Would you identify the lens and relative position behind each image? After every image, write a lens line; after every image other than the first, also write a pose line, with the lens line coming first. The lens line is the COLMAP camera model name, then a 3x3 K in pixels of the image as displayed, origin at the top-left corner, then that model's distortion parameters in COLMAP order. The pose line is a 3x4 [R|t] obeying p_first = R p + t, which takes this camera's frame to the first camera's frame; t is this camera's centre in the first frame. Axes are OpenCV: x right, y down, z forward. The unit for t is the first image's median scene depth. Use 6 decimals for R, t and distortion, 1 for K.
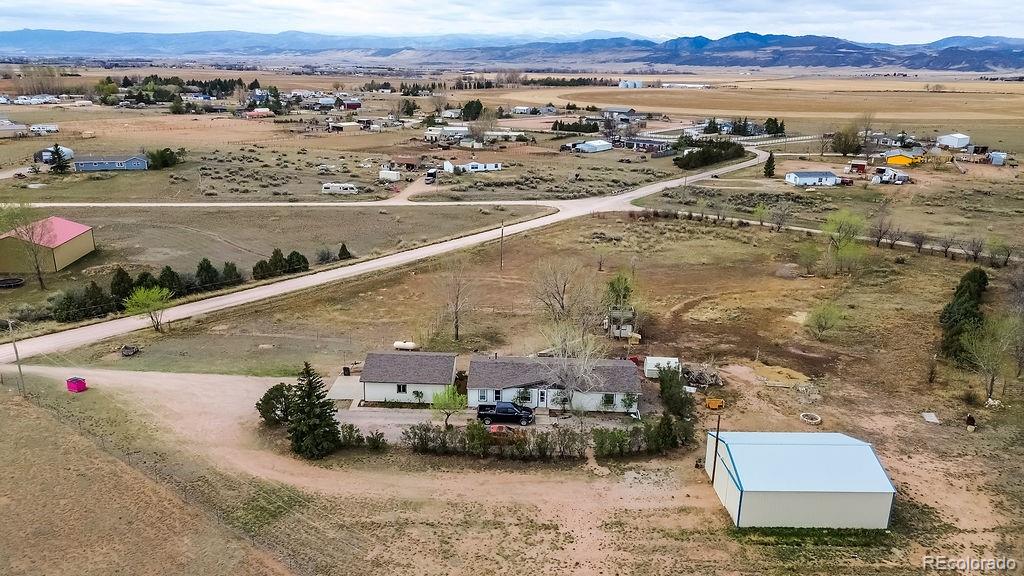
lens RADIAL K [[731.5, 0, 512.0], [0, 731.5, 288.0], [0, 0, 1]] dist [0.084169, -0.087879]
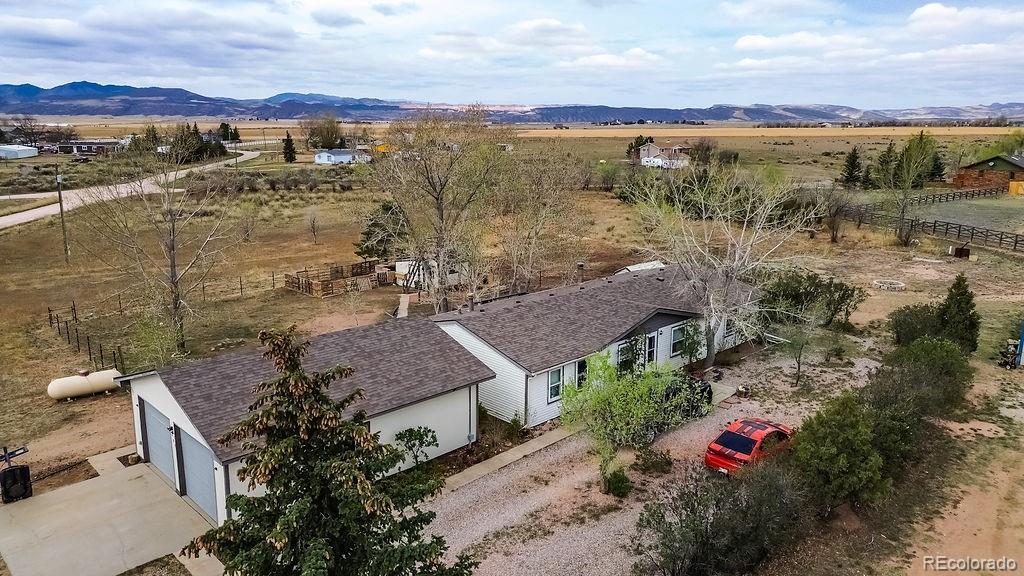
lens RADIAL K [[719.0, 0, 512.0], [0, 719.0, 288.0], [0, 0, 1]] dist [0.078957, -0.075447]
pose [[0.692645, -0.173911, 0.699998, -0.089842], [0.217053, 0.975768, 0.027652, 0.025331], [-0.687845, 0.132784, 0.713609, 0.225473]]
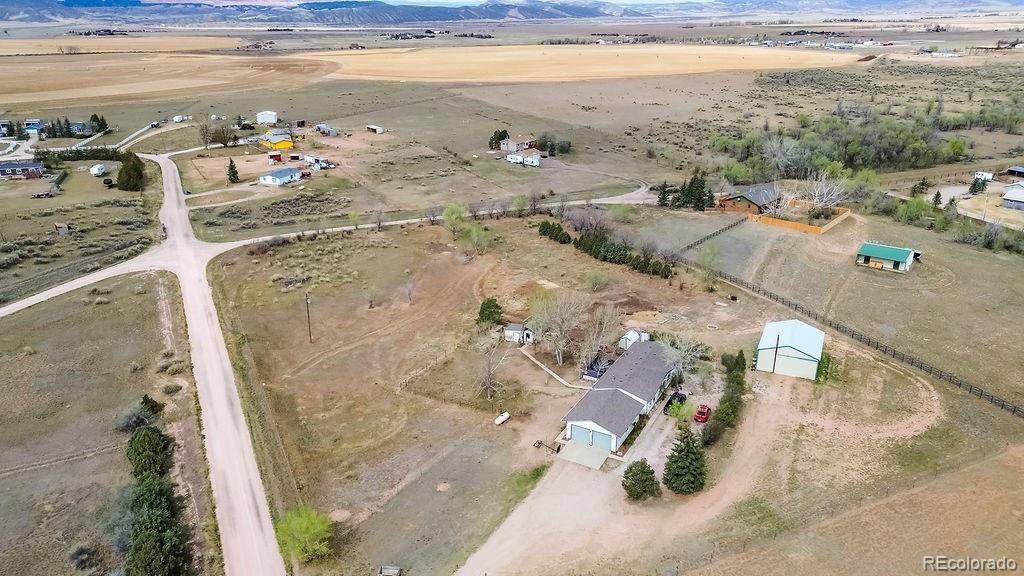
lens RADIAL K [[715.1, 0, 512.0], [0, 715.1, 288.0], [0, 0, 1]] dist [0.117789, -0.182010]
pose [[0.451117, -0.331267, 0.828707, -0.363872], [0.271992, 0.935418, 0.225862, -0.129928], [-0.850008, 0.123512, 0.512085, 0.150143]]
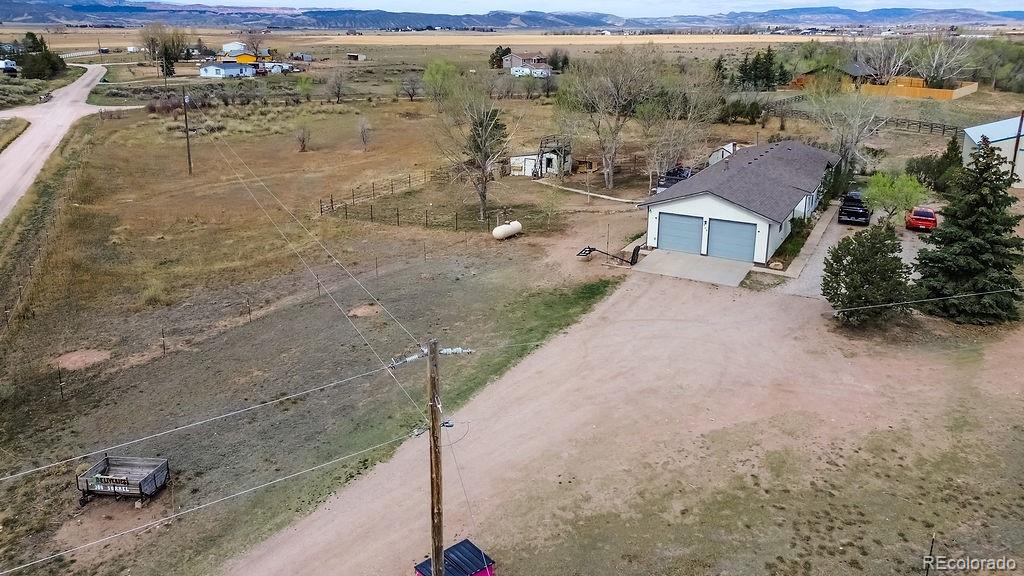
lens RADIAL K [[737.1, 0, 505.3], [0, 737.1, 226.2], [0, 0, 1]] dist [0.072754, -0.072325]
pose [[0.461467, -0.241935, 0.853531, -0.230100], [0.261344, 0.956476, 0.129818, 0.001543], [-0.847790, 0.163159, 0.504610, 0.268374]]
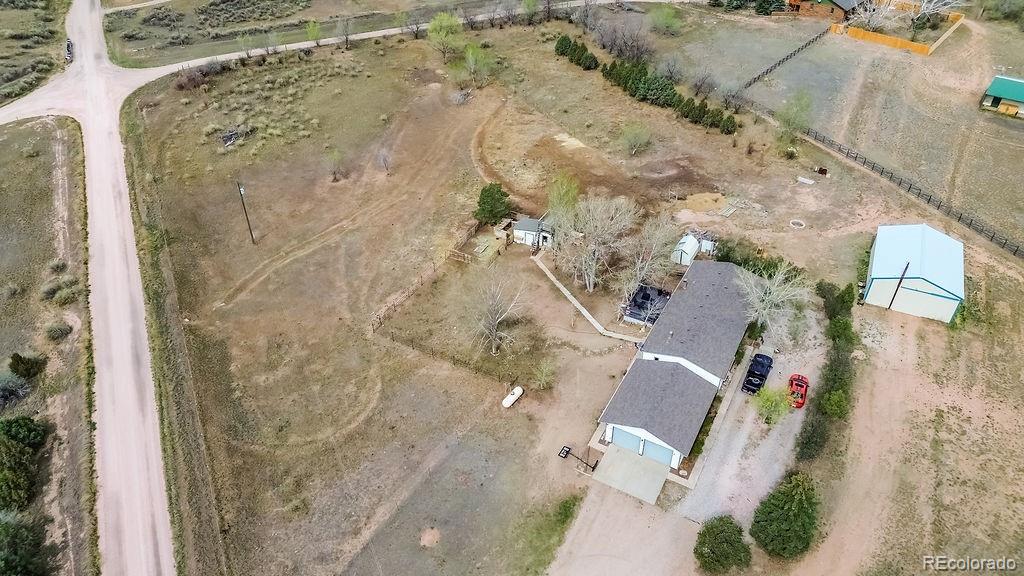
lens RADIAL K [[719.0, 0, 512.0], [0, 719.0, 288.0], [0, 0, 1]] dist [0.078957, -0.075447]
pose [[0.452857, -0.568568, 0.686769, -0.228620], [0.276214, 0.821851, 0.498264, -0.151487], [-0.847718, -0.035948, 0.529227, 0.220262]]
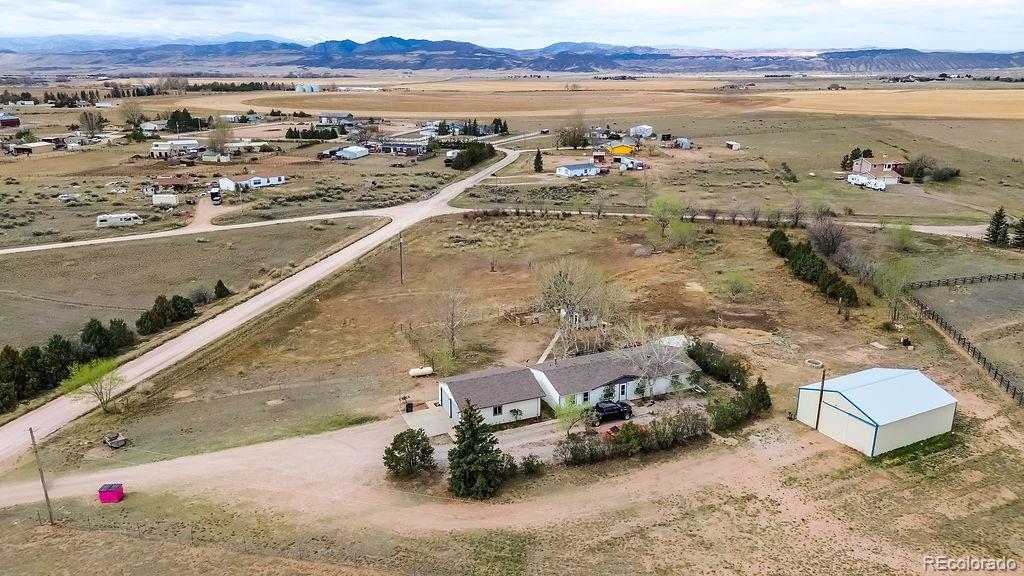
lens RADIAL K [[719.0, 0, 512.0], [0, 719.0, 288.0], [0, 0, 1]] dist [0.078957, -0.075447]
pose [[0.900510, -0.141190, 0.411276, -0.152875], [0.140813, 0.989538, 0.031389, -0.015831], [-0.411405, 0.029646, 0.910970, 0.033650]]
